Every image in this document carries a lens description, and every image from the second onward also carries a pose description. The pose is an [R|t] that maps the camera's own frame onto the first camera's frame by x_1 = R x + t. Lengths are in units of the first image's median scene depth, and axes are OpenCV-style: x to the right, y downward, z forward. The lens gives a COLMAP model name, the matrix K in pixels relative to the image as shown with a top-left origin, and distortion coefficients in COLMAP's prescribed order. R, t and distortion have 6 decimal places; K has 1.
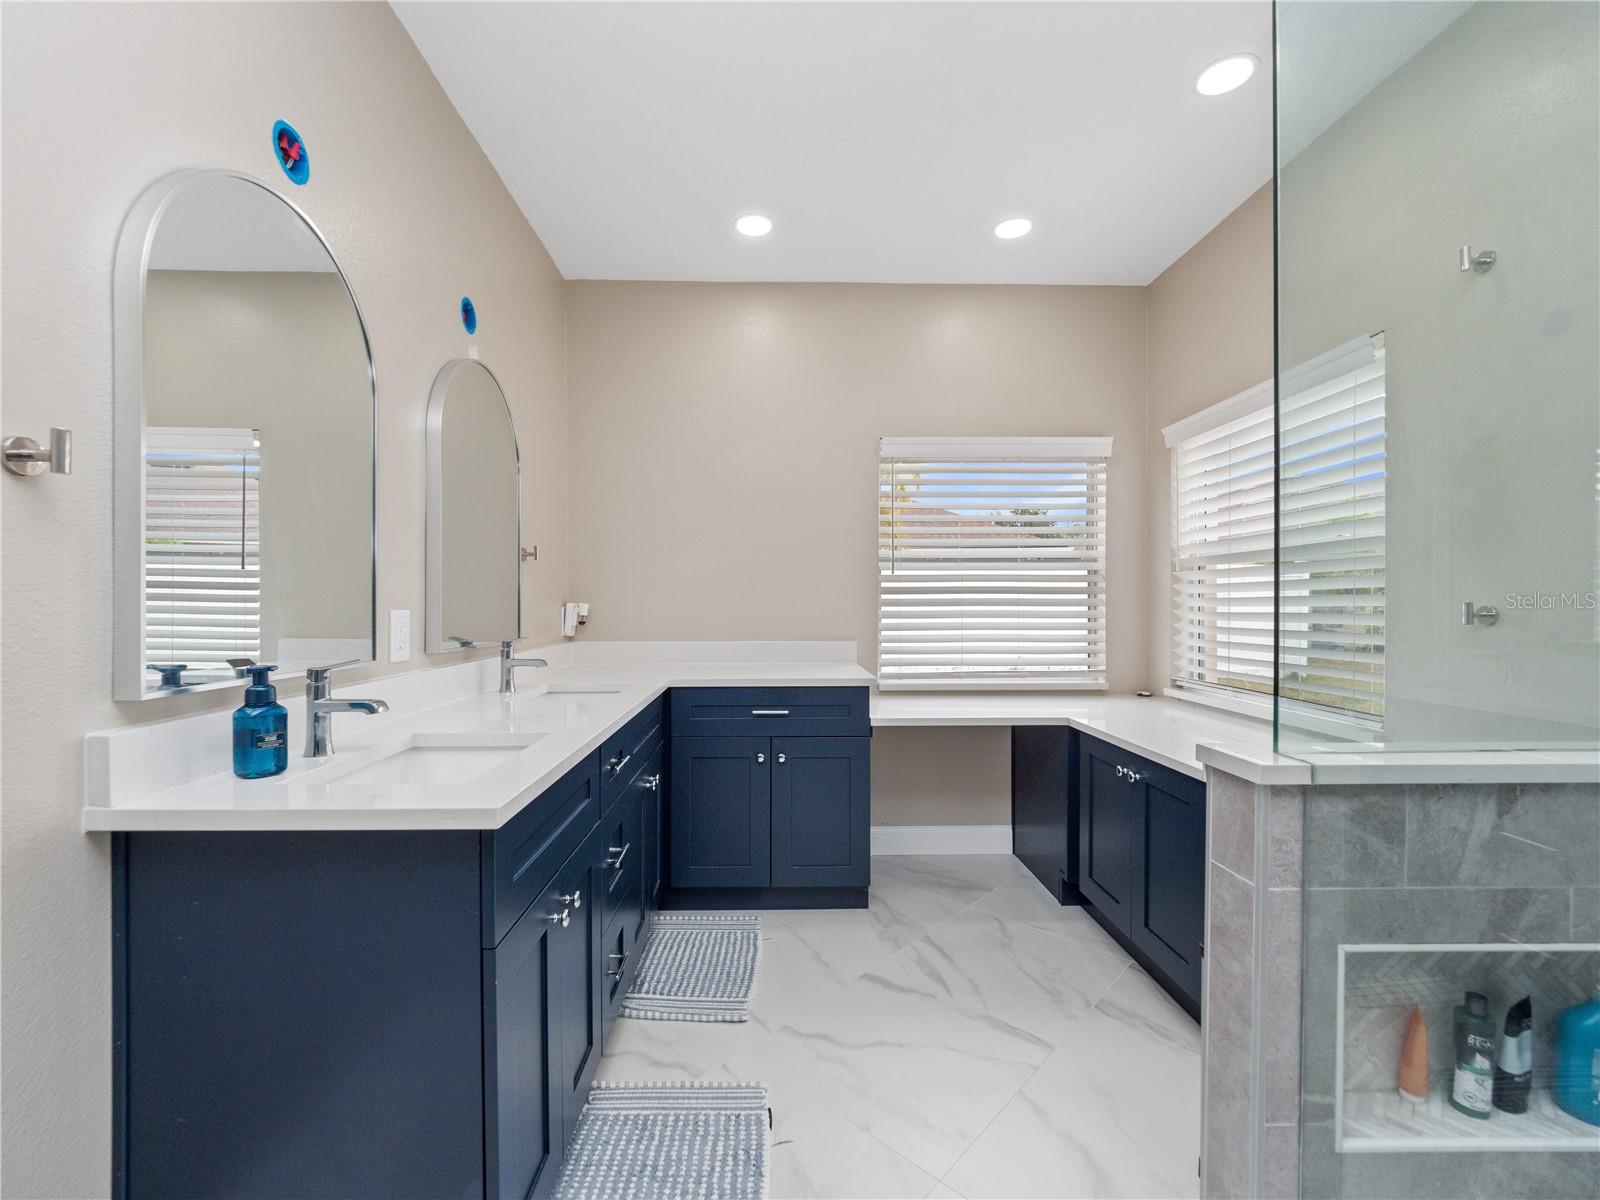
lens RADIAL K [[685.3, 0, 793.7], [0, 685.3, 605.8], [0, 0, 1]] dist [-0.001954, -0.000350]
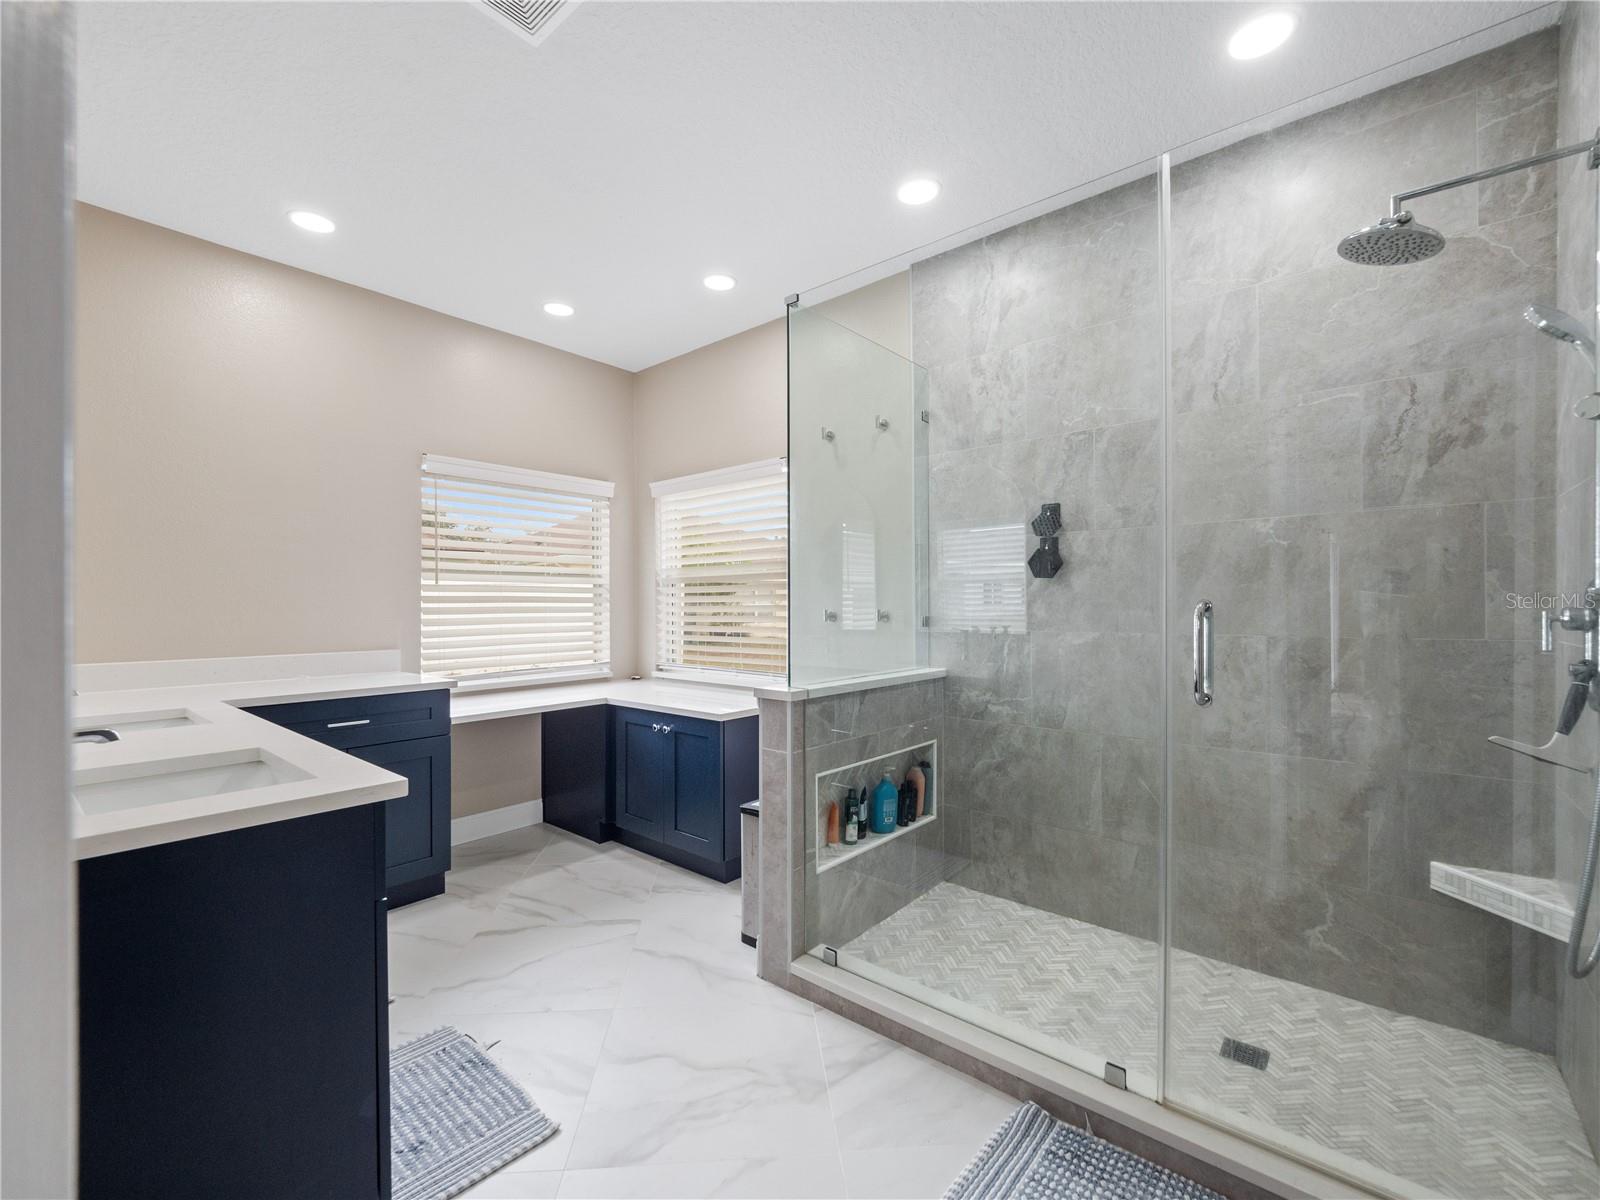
lens RADIAL K [[685.3, 0, 793.7], [0, 685.3, 605.8], [0, 0, 1]] dist [-0.001954, -0.000350]
pose [[0.664732, -0.002587, 0.747077, -0.391051], [0.008323, 0.999958, -0.003943, -0.005570], [-0.747035, 0.008839, 0.664726, -0.166656]]
